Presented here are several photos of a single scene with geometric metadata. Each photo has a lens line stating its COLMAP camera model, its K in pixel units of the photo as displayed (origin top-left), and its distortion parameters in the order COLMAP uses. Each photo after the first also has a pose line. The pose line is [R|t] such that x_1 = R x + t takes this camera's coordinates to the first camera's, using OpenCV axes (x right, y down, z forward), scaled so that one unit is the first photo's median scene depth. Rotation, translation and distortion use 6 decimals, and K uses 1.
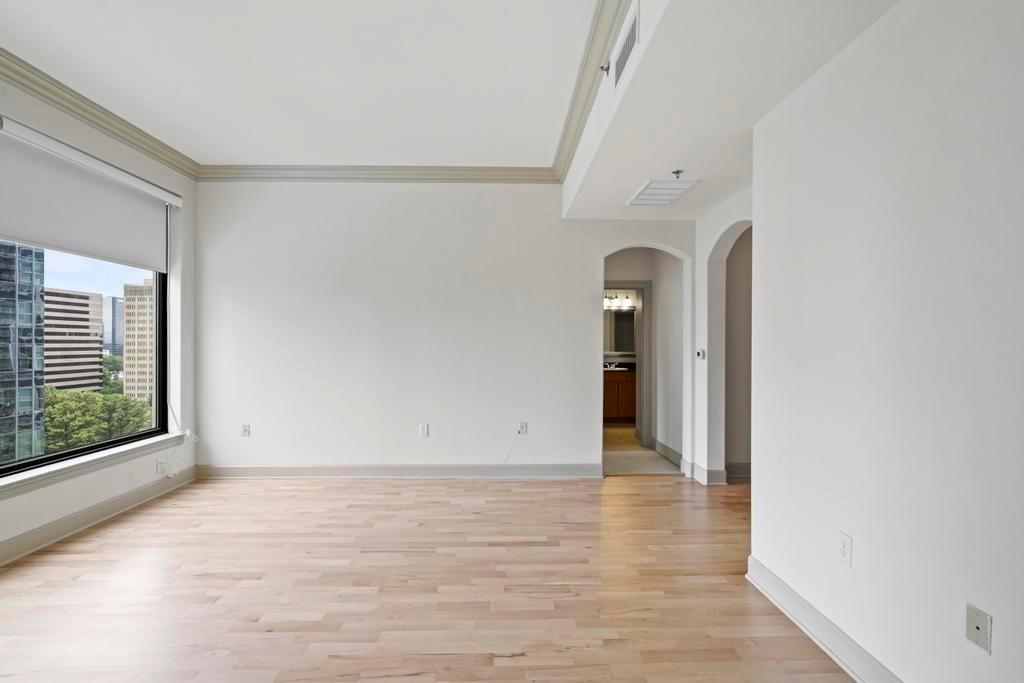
lens RADIAL K [[474.3, 0, 505.7], [0, 474.3, 333.0], [0, 0, 1]] dist [-0.004633, 0.000011]
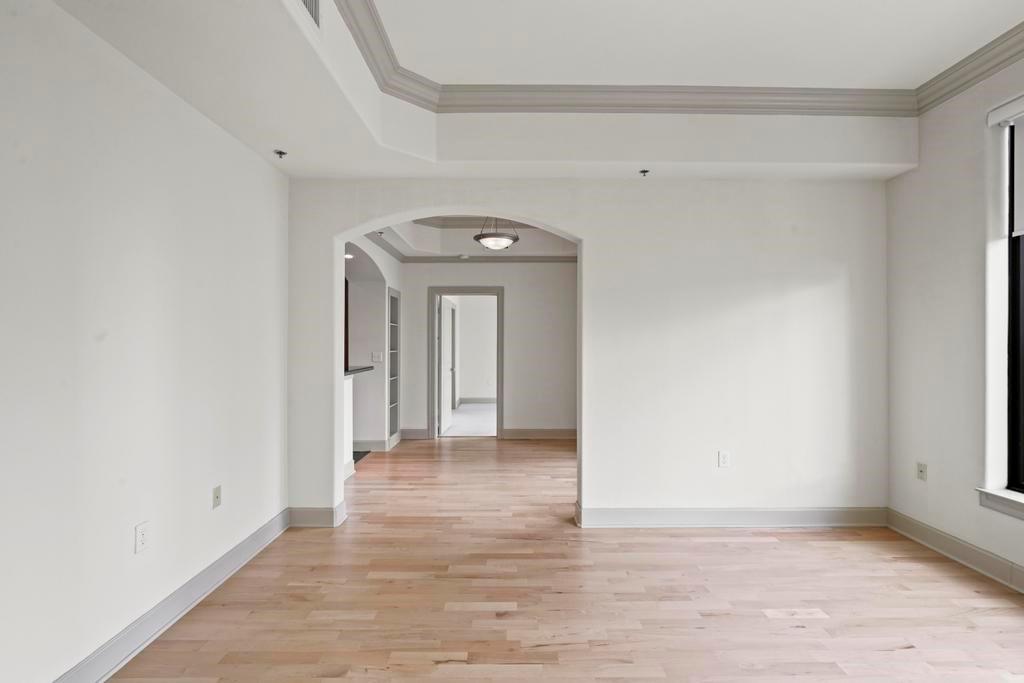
lens RADIAL K [[484.5, 0, 516.0], [0, 484.5, 340.5], [0, 0, 1]] dist [-0.015422, -0.000004]
pose [[-0.999997, -0.001132, 0.002017, -0.058777], [-0.001179, 0.999730, -0.023193, 0.015157], [-0.001990, -0.023195, -0.999729, 0.920929]]
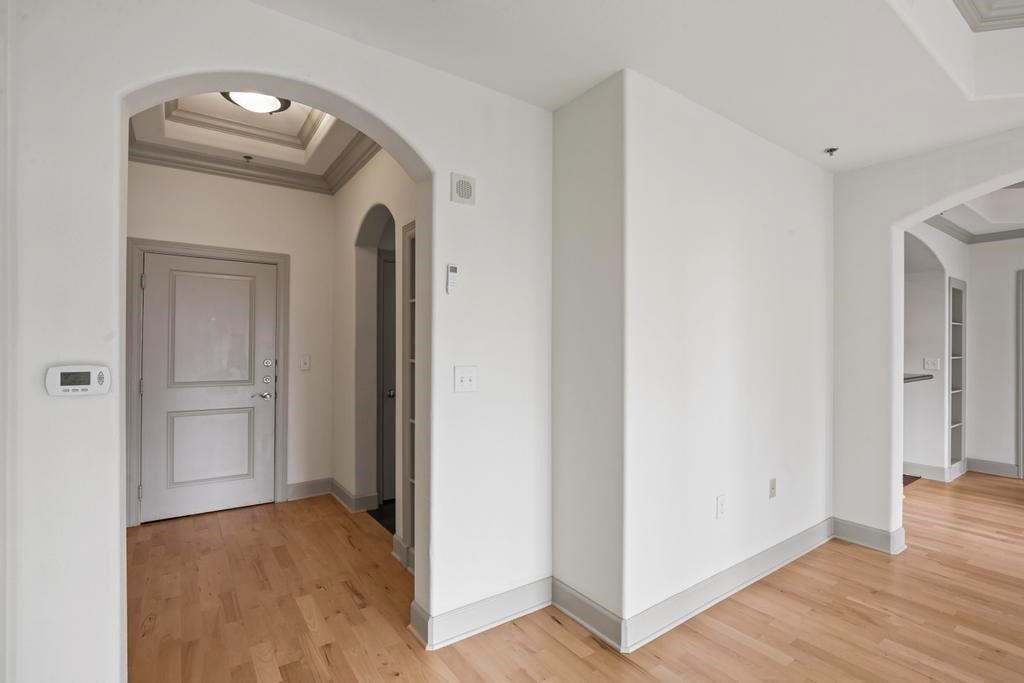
lens RADIAL K [[478.9, 0, 513.9], [0, 478.9, 343.4], [0, 0, 1]] dist [-0.023622, 0.009577]
pose [[-0.572183, -0.000073, 0.820126, -0.008740], [-0.021026, 0.999673, -0.014580, 0.019046], [-0.819856, -0.025587, -0.571997, 0.972189]]
